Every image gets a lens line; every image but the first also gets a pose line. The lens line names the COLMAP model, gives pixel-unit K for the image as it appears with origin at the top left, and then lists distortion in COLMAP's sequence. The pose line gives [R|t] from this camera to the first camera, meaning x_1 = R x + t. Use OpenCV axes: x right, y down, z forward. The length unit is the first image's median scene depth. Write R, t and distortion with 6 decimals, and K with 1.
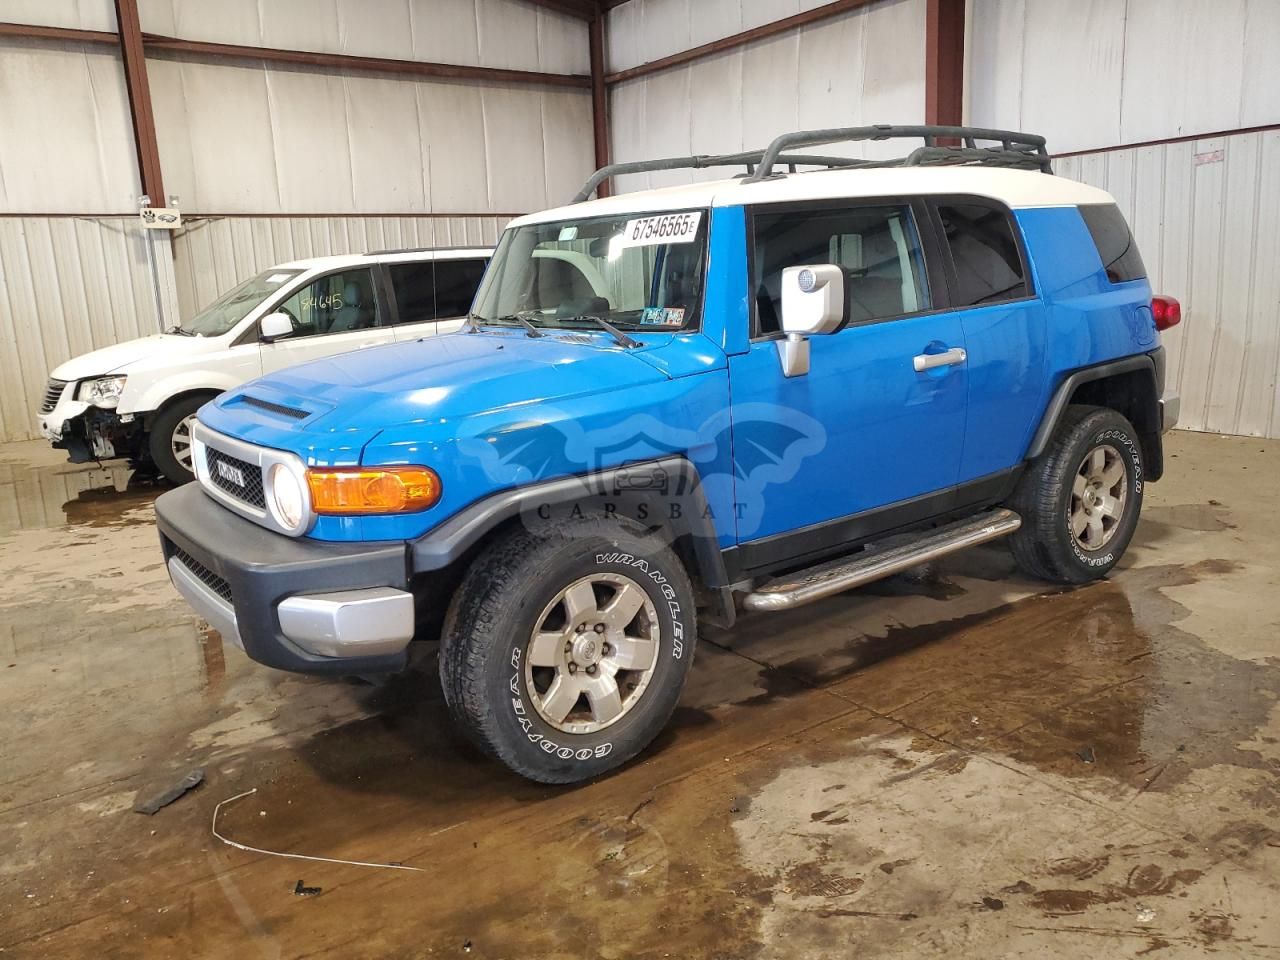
lens RADIAL K [[1094.7, 0, 620.5], [0, 1094.7, 490.4], [0, 0, 1]] dist [-0.035985, 0.029323]
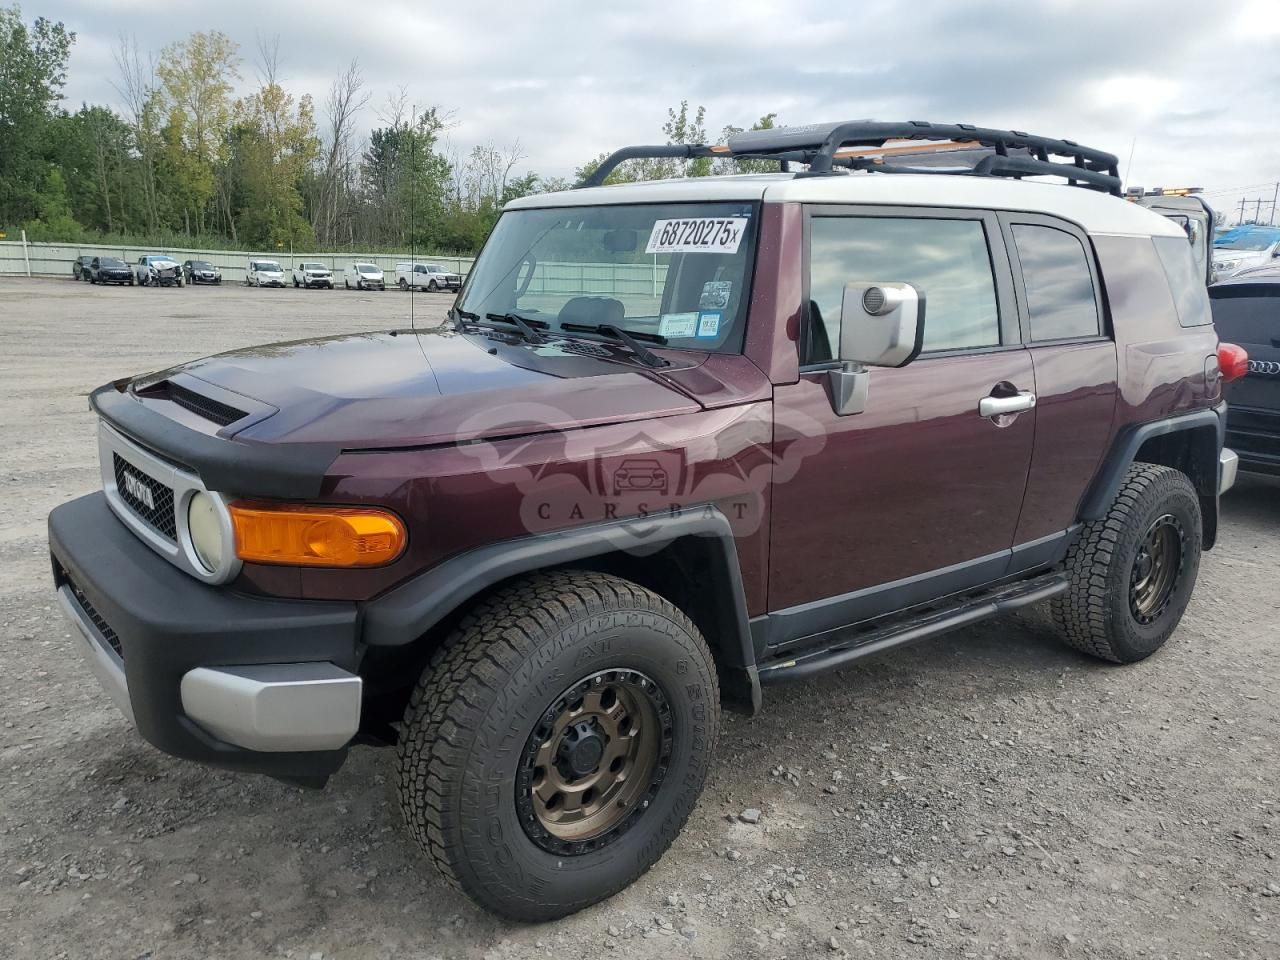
lens RADIAL K [[1094.7, 0, 637.4], [0, 1094.7, 481.7], [0, 0, 1]] dist [-0.035985, 0.029323]
pose [[0.996388, 0.062967, 0.056973, -0.042105], [-0.062347, 0.997975, -0.012607, -0.034557], [-0.057652, 0.009009, 0.998296, 0.189247]]
